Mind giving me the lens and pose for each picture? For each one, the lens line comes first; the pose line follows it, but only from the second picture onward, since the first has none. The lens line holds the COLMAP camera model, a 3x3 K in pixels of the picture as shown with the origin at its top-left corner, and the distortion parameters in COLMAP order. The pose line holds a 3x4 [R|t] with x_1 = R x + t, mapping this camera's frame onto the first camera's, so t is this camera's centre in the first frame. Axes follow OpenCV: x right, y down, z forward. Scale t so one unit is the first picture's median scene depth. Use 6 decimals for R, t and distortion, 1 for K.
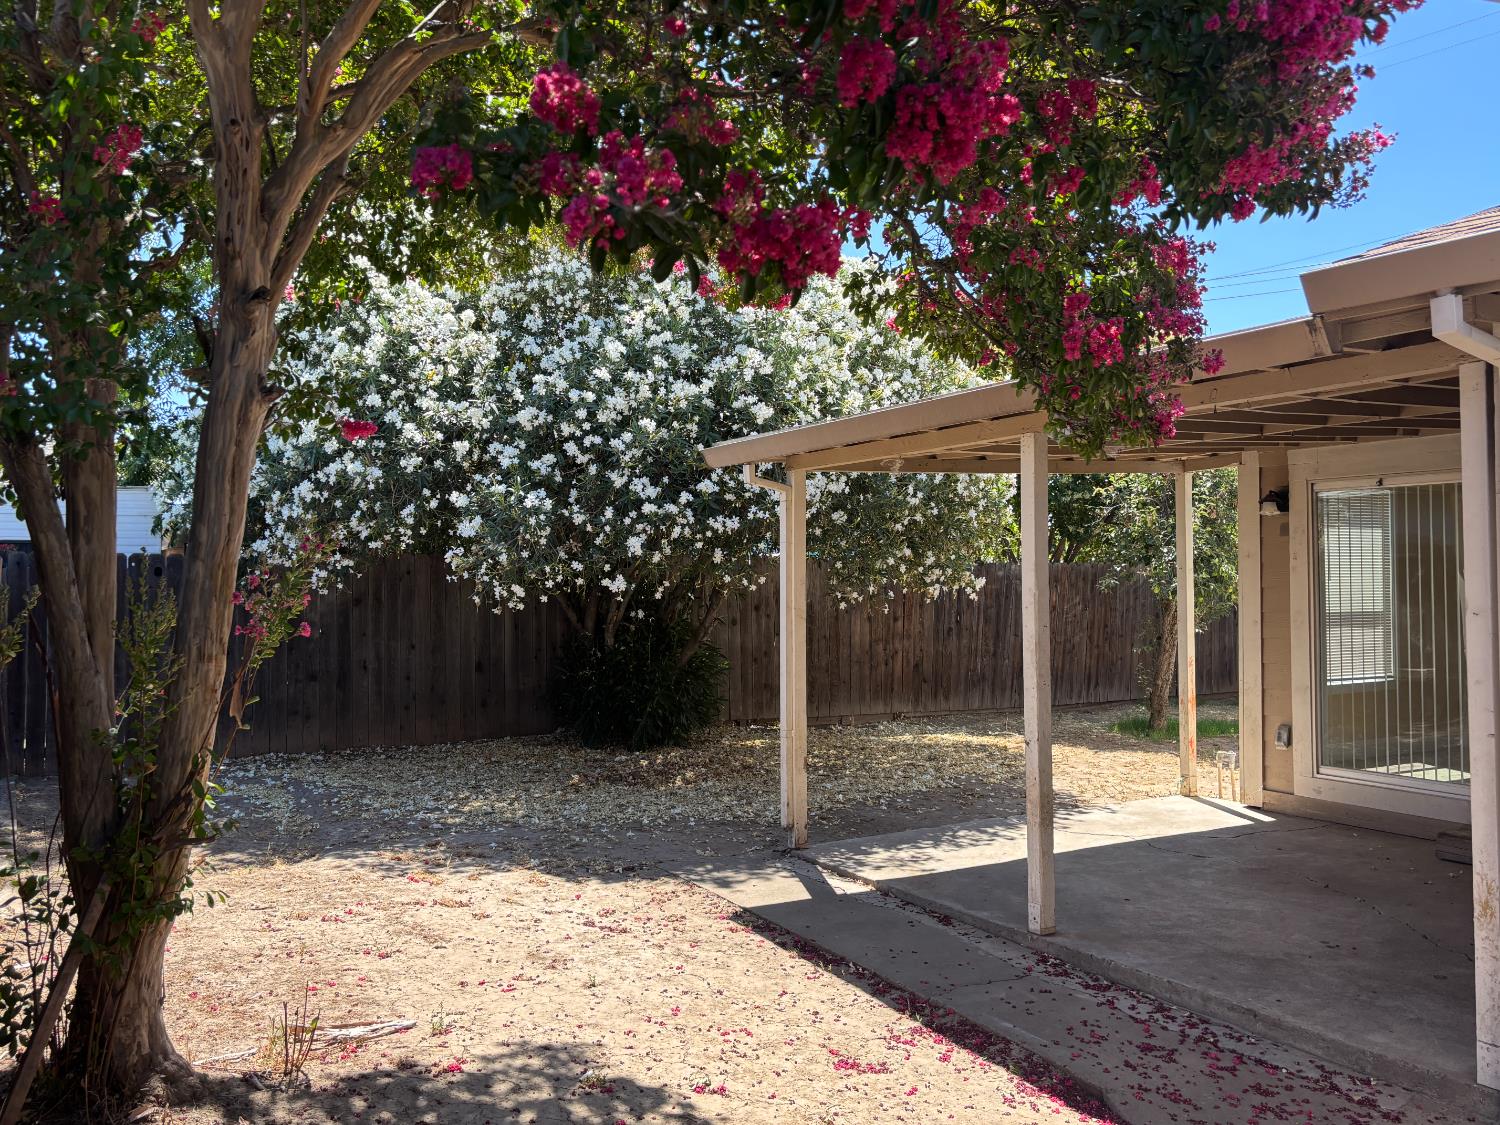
lens RADIAL K [[1241.3, 0, 744.7], [0, 1241.3, 560.4], [0, 0, 1]] dist [0.053544, -0.064697]
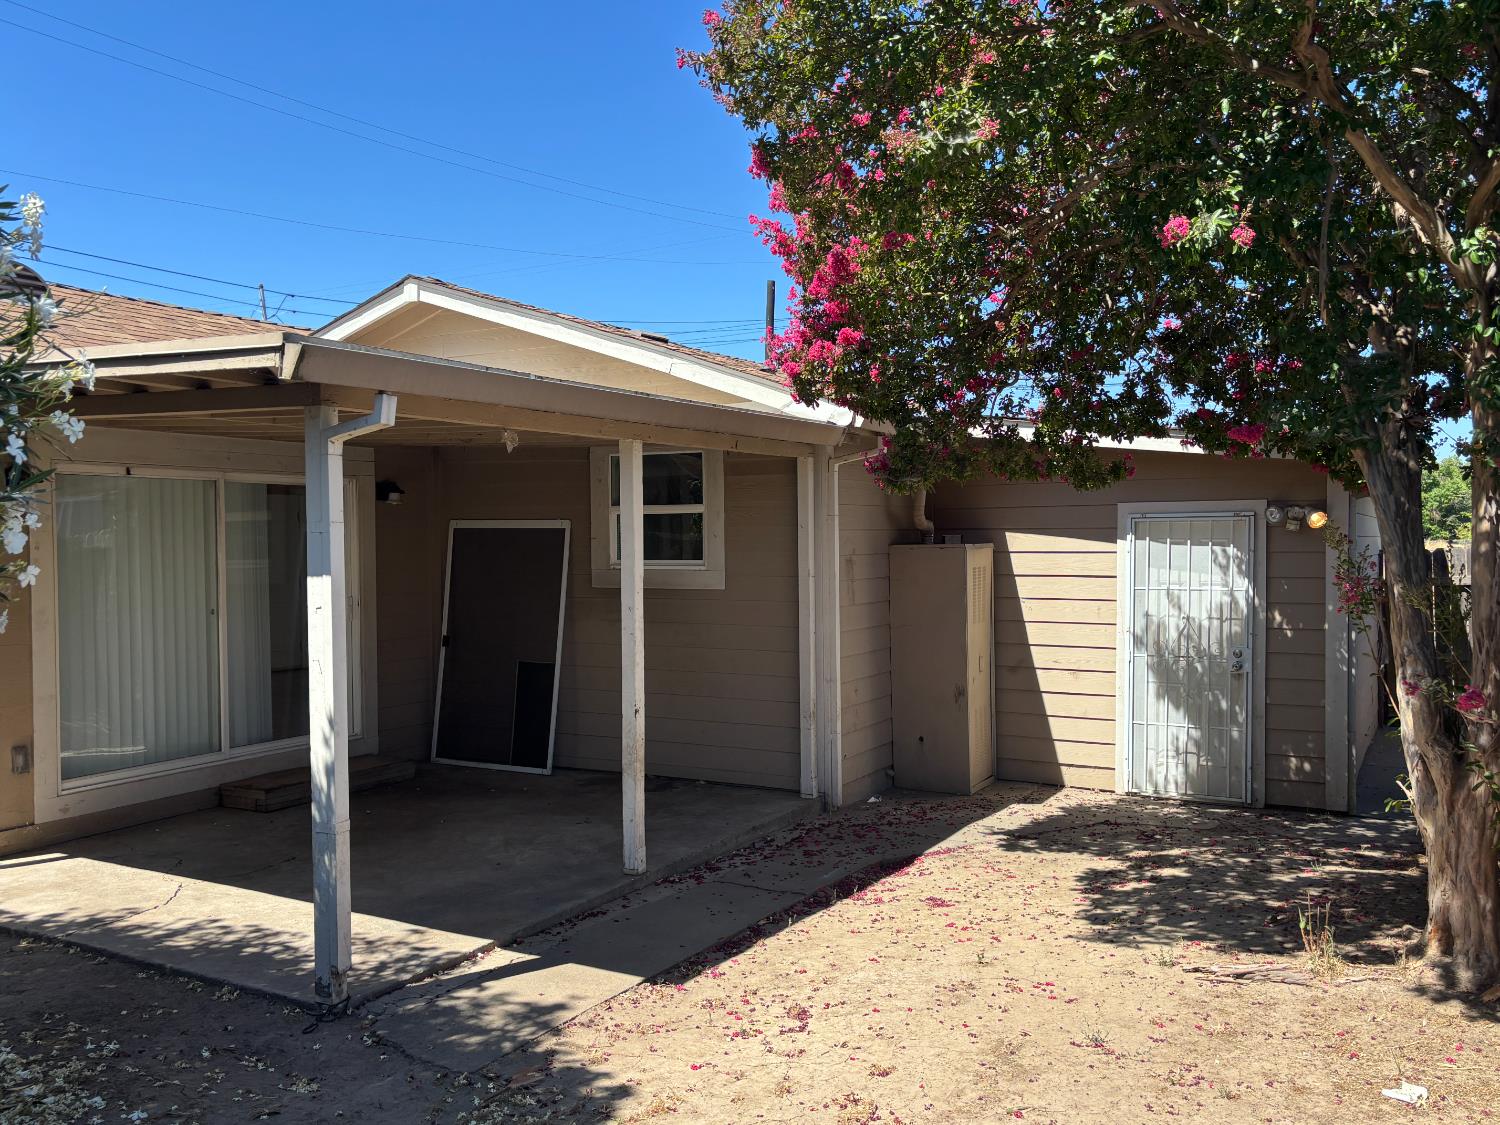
lens RADIAL K [[1241.3, 0, 752.9], [0, 1241.3, 559.5], [0, 0, 1]] dist [0.053544, -0.064697]
pose [[-0.501848, -0.004479, 0.864944, -0.924505], [0.001613, 0.999980, 0.006114, 0.002369], [-0.864954, 0.004463, -0.501831, 1.694573]]
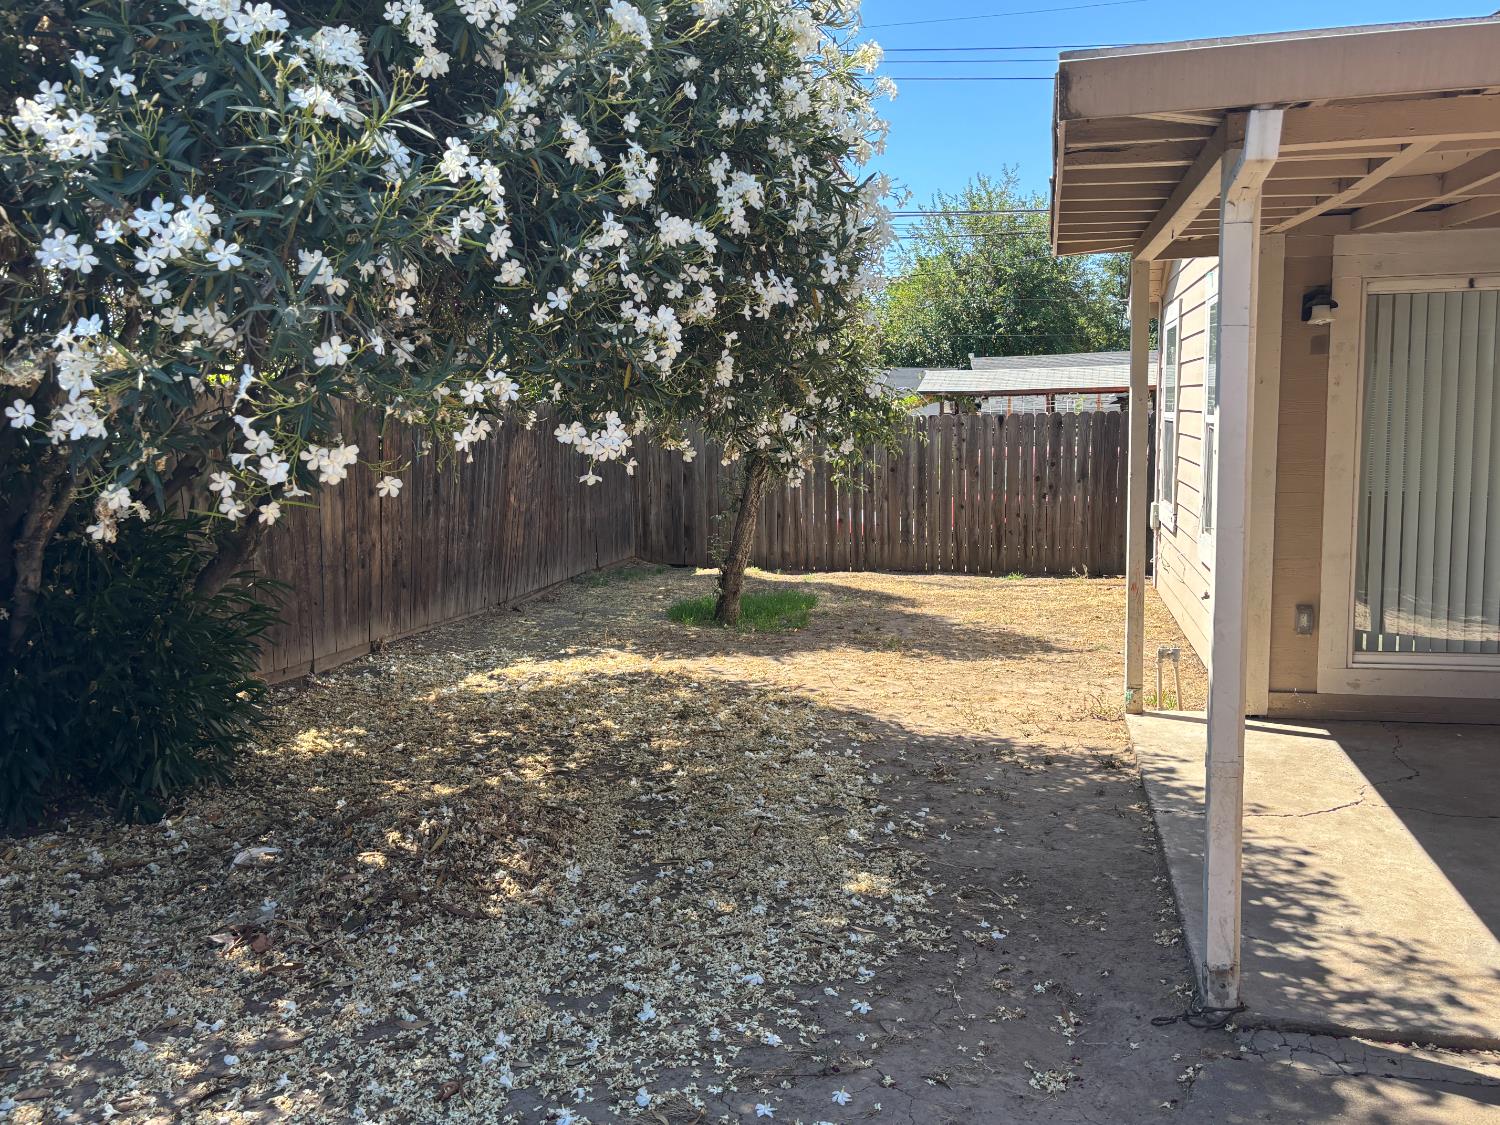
lens RADIAL K [[1241.3, 0, 753.2], [0, 1241.3, 571.9], [0, 0, 1]] dist [0.053544, -0.064697]
pose [[0.686806, -0.097618, 0.720256, -0.590373], [0.006214, 0.991693, 0.128481, 0.019155], [-0.726815, -0.083765, 0.681707, 1.234835]]
